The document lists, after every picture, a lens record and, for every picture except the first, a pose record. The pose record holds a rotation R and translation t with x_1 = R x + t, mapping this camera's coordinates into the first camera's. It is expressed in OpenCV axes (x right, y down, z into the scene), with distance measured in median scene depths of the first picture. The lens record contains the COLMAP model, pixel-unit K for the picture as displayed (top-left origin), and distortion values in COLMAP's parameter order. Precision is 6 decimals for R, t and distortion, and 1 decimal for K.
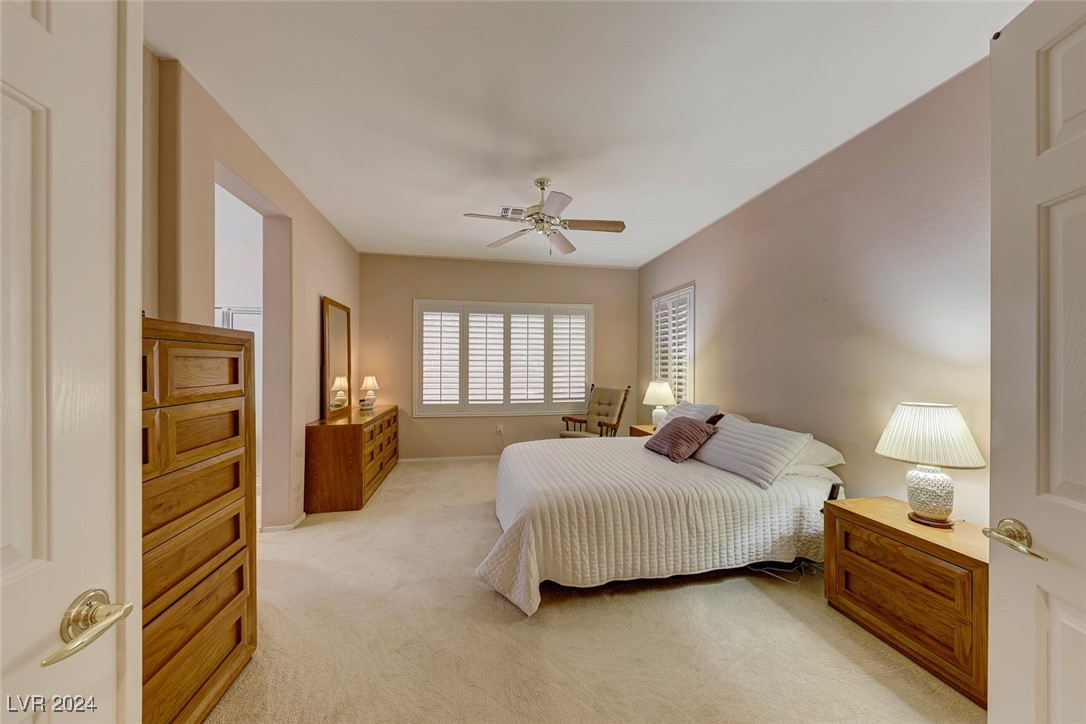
lens RADIAL K [[373.2, 0, 539.6], [0, 373.2, 366.3], [0, 0, 1]] dist [0.011795, -0.003314]
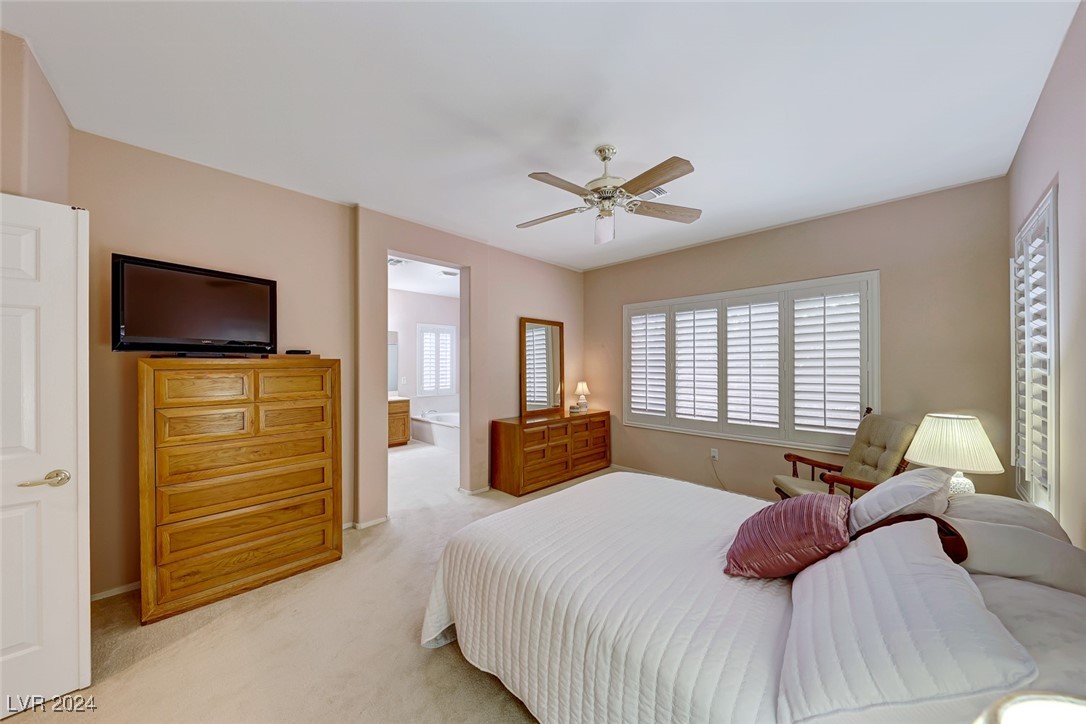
lens RADIAL K [[373.2, 0, 545.4], [0, 373.2, 364.2], [0, 0, 1]] dist [0.011795, -0.003314]
pose [[0.569787, -0.003300, -0.821786, 0.357203], [0.001113, 0.999994, -0.003244, -0.020703], [0.821792, 0.000934, 0.569787, 0.266793]]
